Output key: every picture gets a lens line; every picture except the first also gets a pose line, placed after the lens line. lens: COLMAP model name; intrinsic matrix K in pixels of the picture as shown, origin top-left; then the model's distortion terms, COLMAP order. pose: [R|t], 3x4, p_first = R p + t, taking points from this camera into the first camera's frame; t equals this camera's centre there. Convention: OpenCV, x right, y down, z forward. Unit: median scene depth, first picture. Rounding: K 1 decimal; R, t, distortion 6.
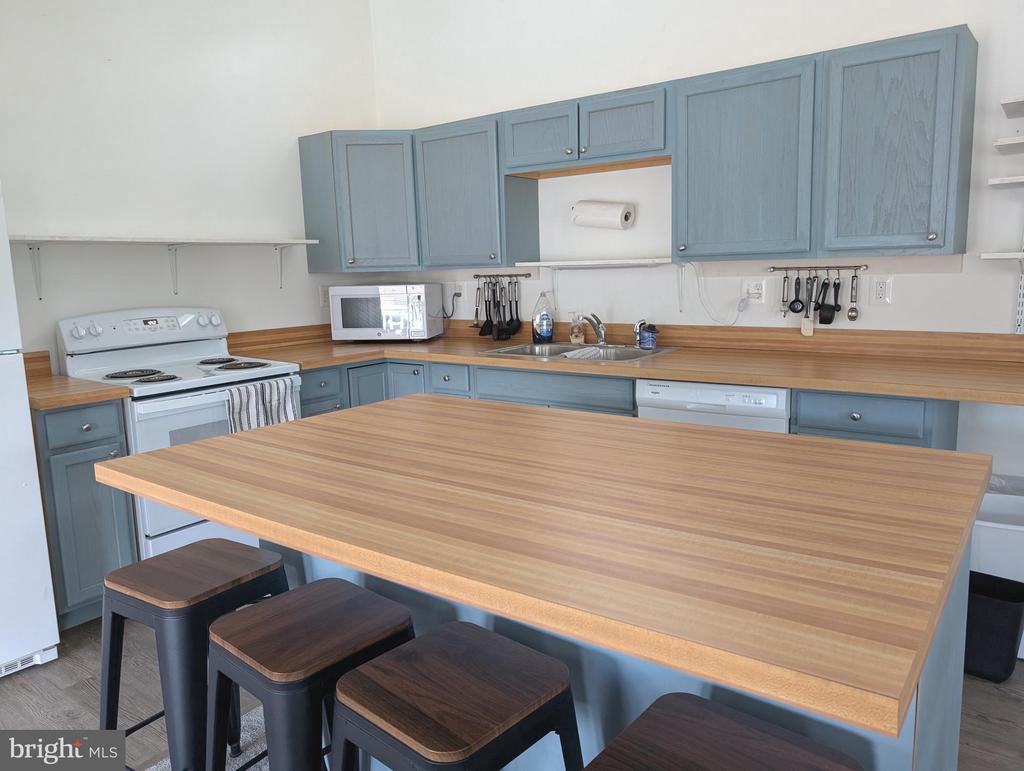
lens RADIAL K [[740.2, 0, 512.0], [0, 740.2, 385.5], [0, 0, 1]] dist [-0.005570, -0.006154]
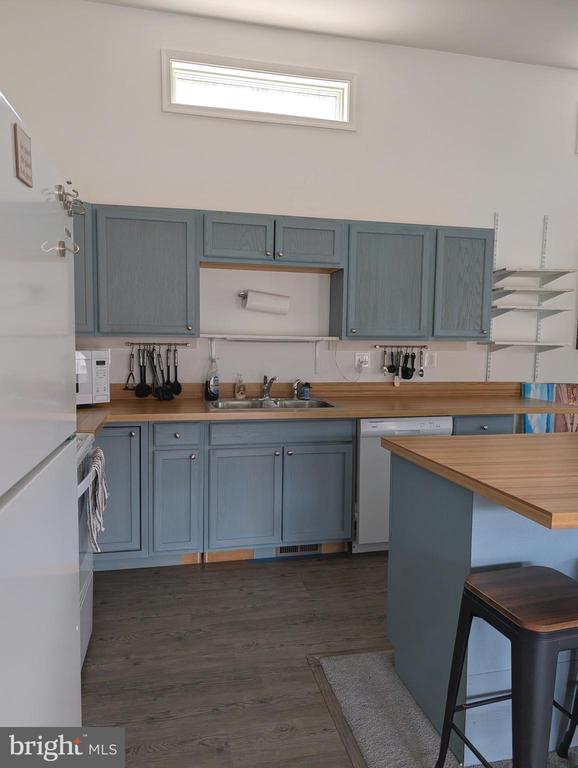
lens RADIAL K [[555.2, 0, 289.0], [0, 555.2, 384.0], [0, 0, 1]] dist [-0.005570, -0.006154]
pose [[0.635772, -0.020199, 0.771613, -0.707524], [0.090231, 0.994749, -0.048306, -0.034390], [-0.766585, 0.100335, 0.634255, 0.389066]]
